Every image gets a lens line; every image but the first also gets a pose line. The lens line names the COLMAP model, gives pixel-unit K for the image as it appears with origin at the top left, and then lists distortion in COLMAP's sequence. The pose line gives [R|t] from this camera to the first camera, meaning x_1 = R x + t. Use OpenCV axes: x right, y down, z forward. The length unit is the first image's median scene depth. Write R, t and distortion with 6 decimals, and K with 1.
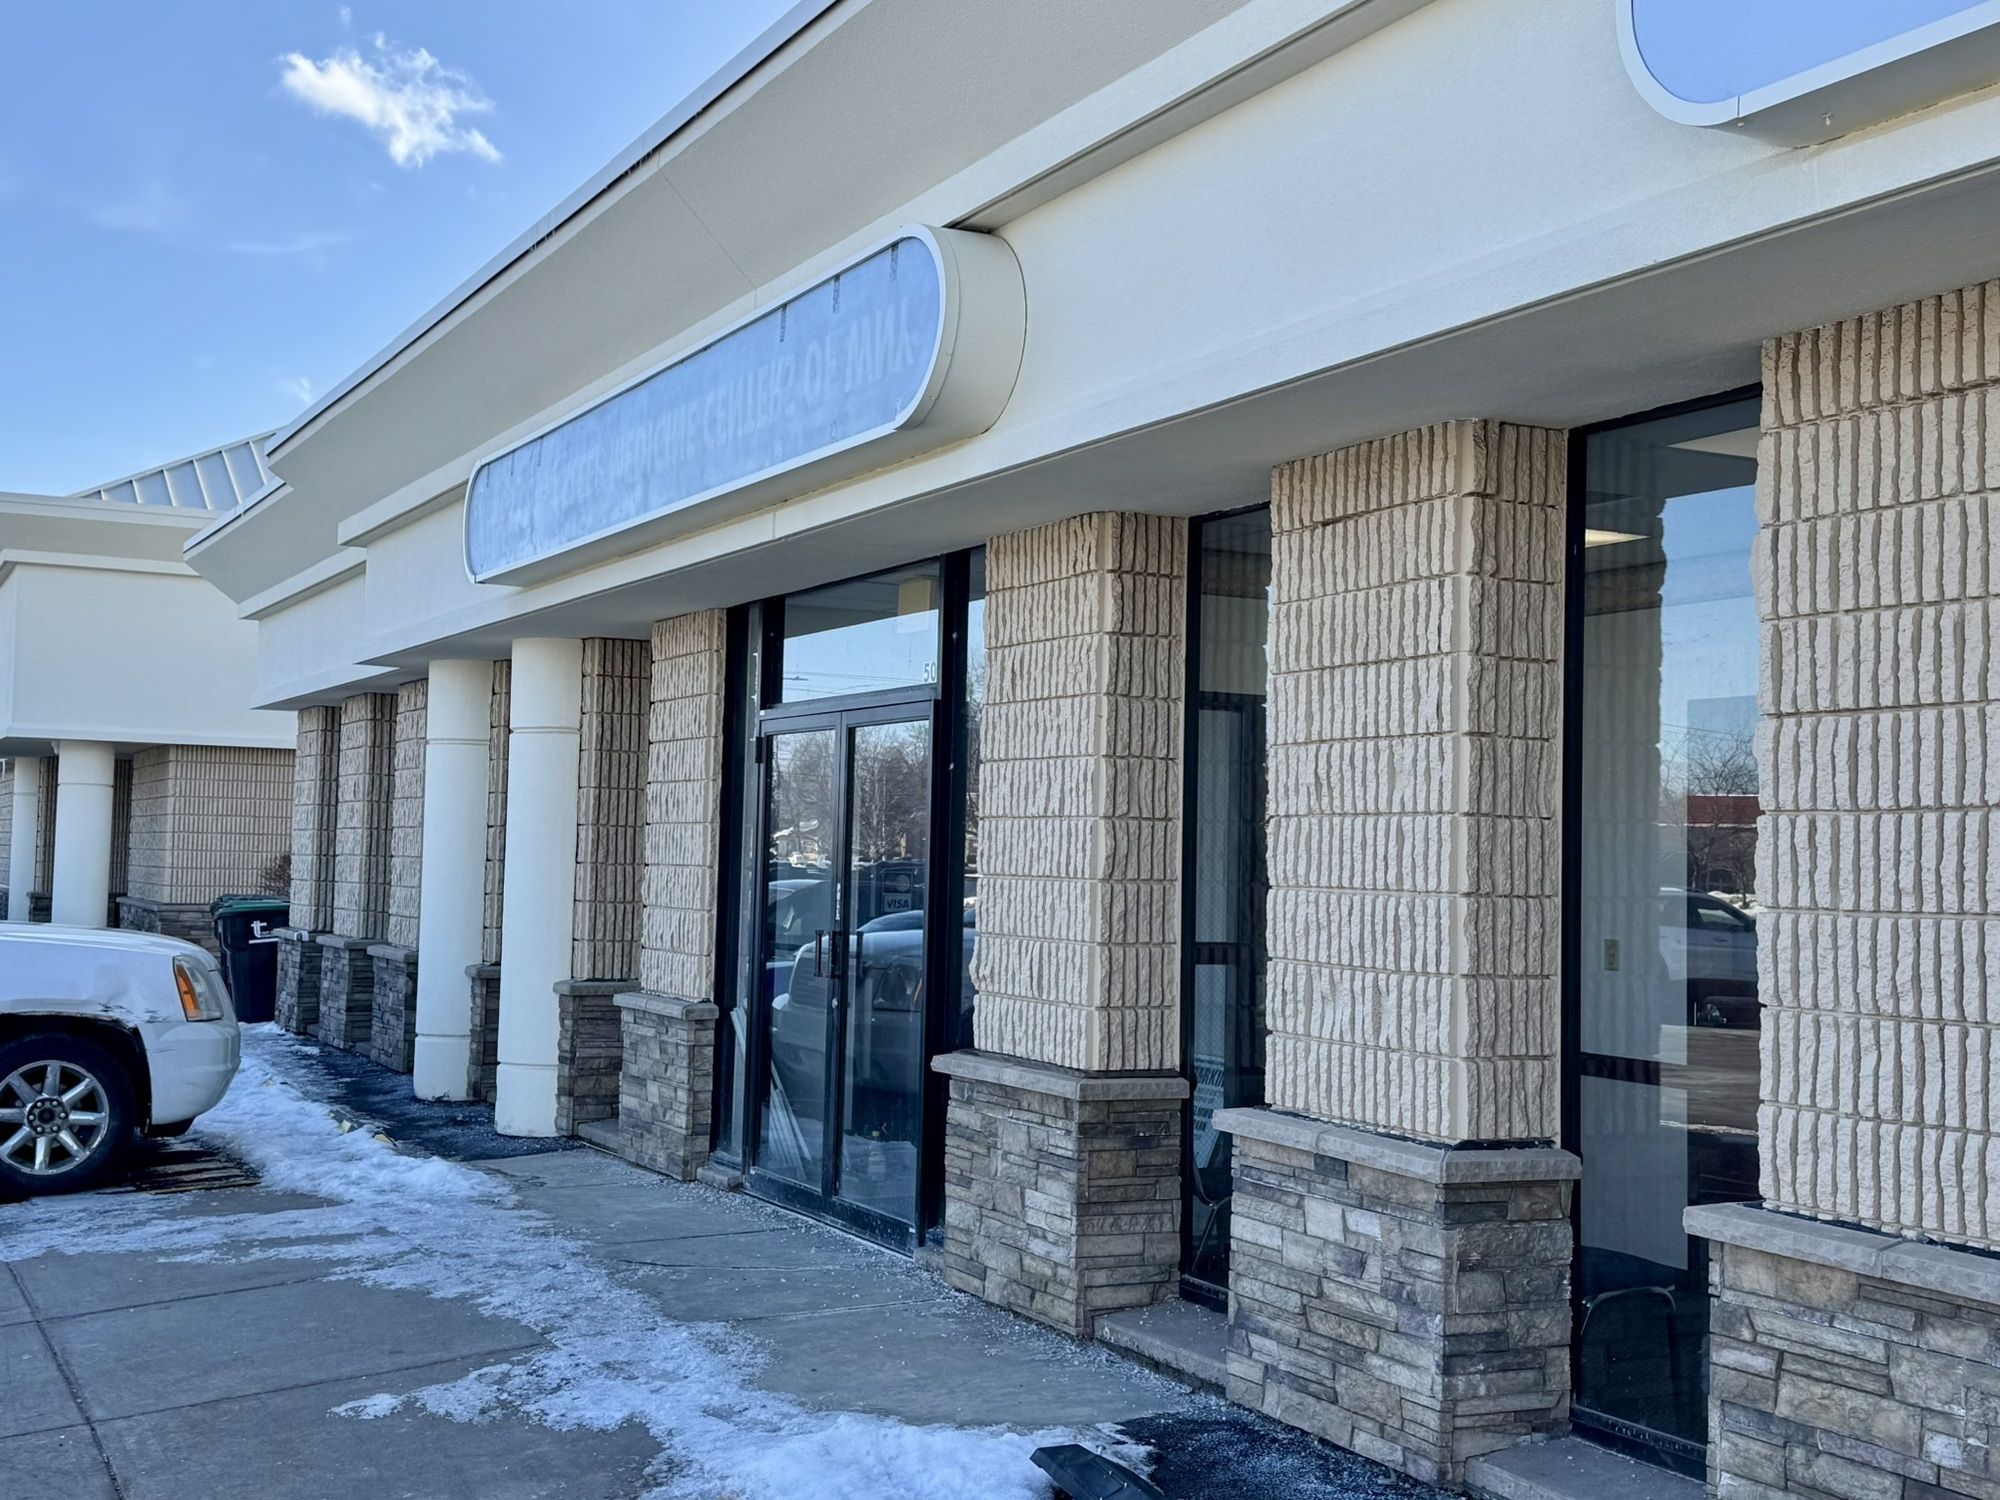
lens RADIAL K [[2304.7, 0, 1000.0], [0, 2304.7, 750.0], [0, 0, 1]] dist [0.236062, -0.513357]
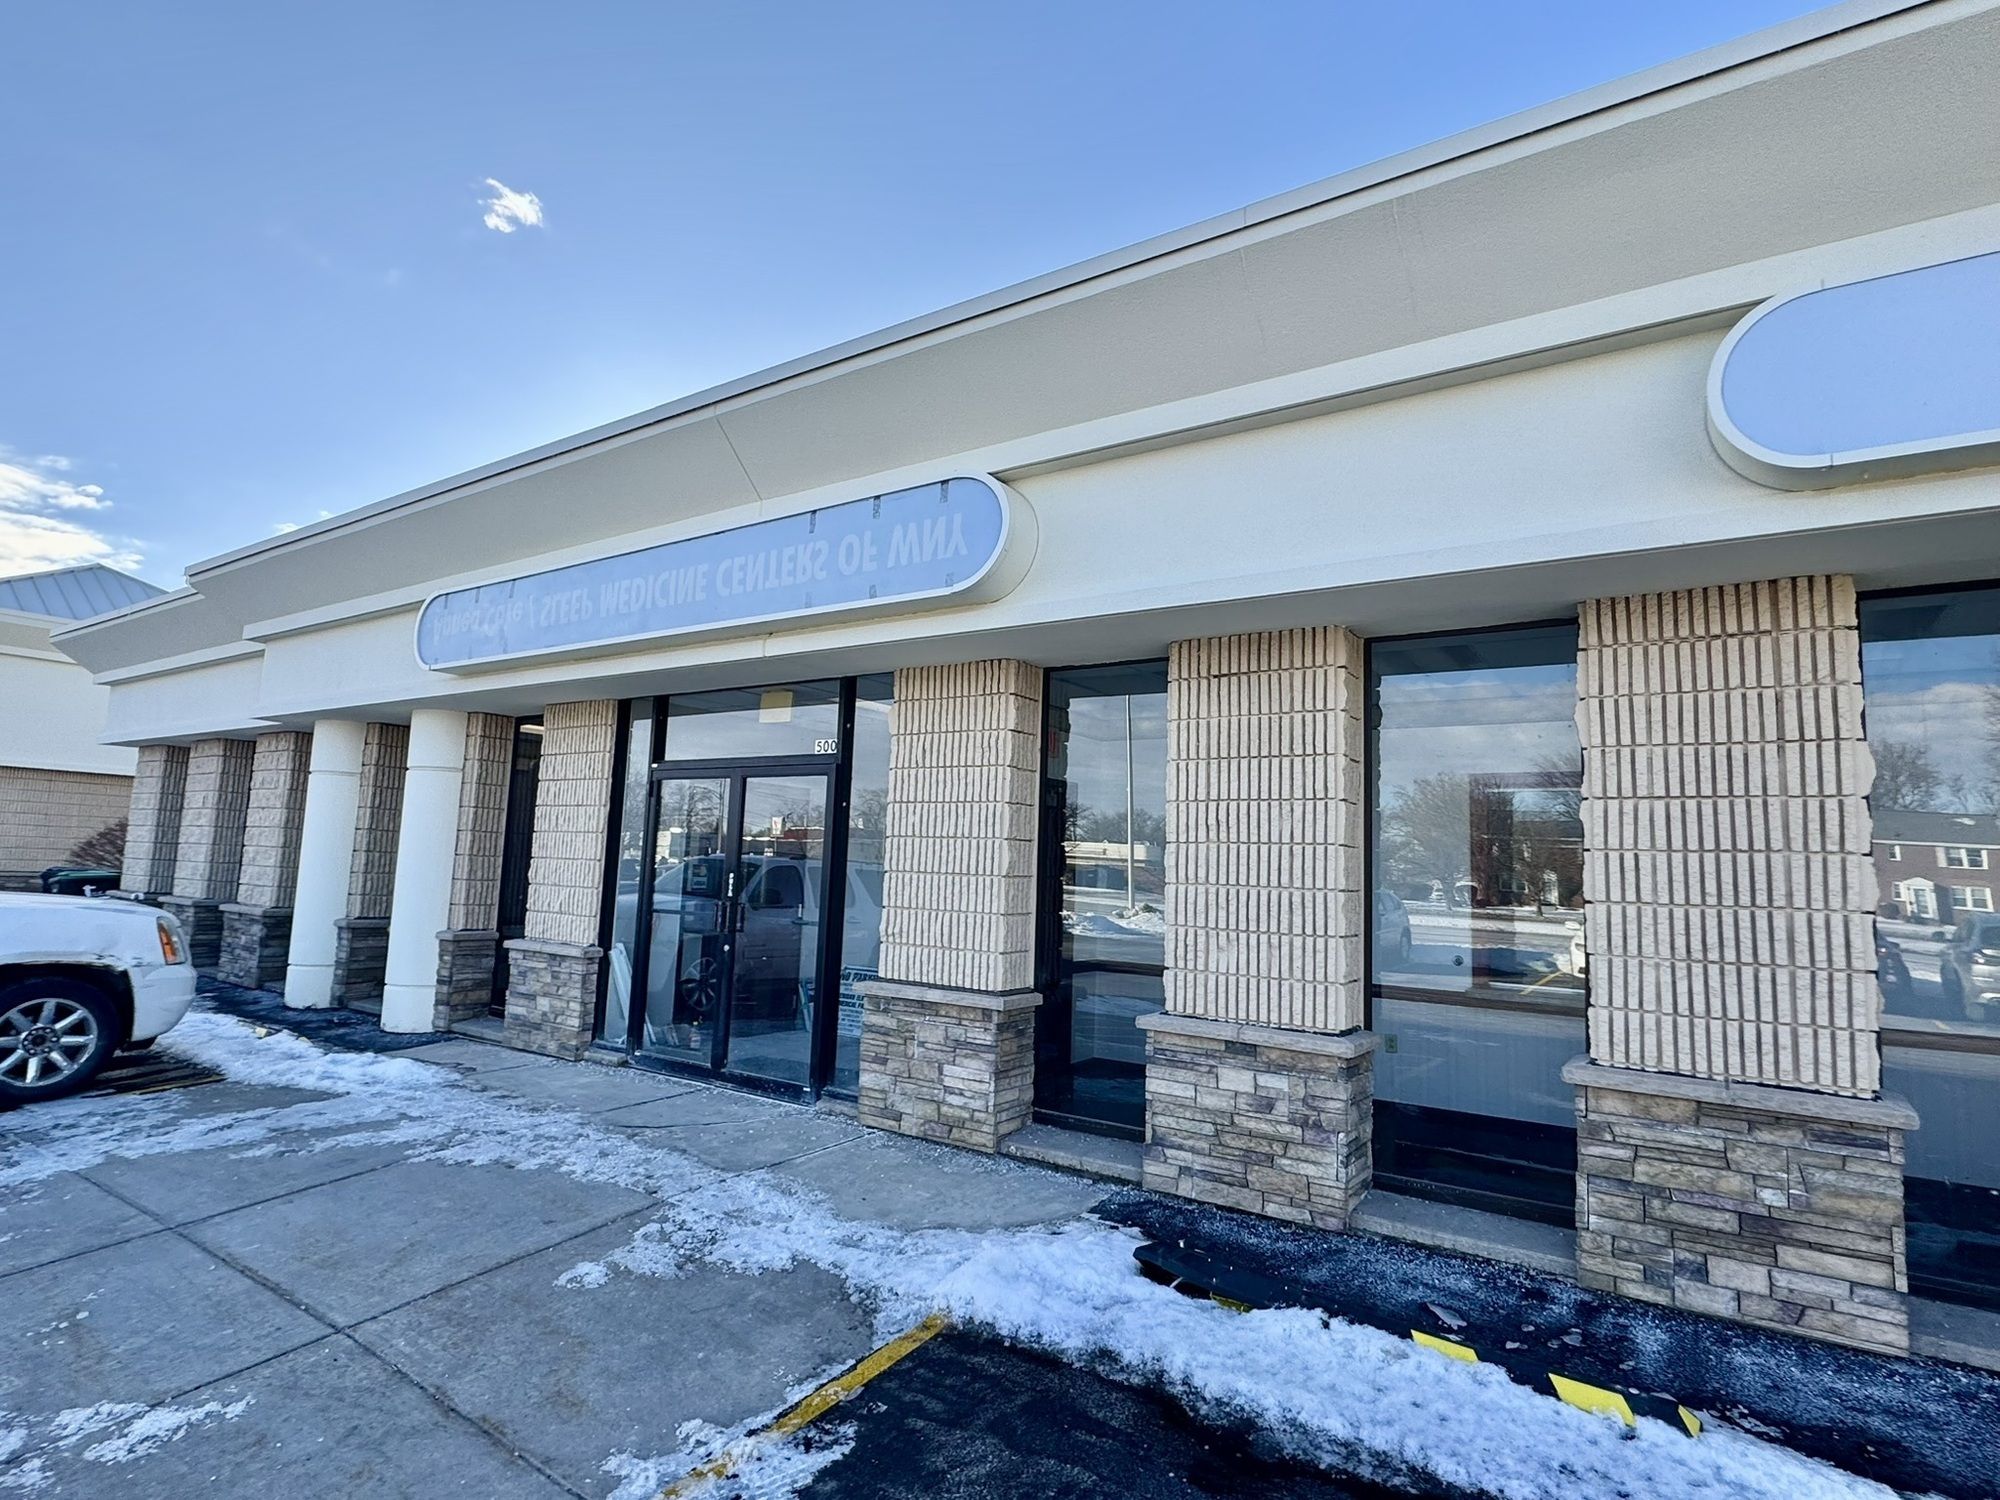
lens RADIAL K [[1045.3, 0, 1000.0], [0, 1045.3, 750.0], [0, 0, 1]] dist [-0.002317, 0.000810]
pose [[0.876295, 0.063320, 0.477595, -0.331318], [-0.038988, 0.997394, -0.060701, 0.010907], [-0.480194, 0.034571, 0.876481, 0.337377]]
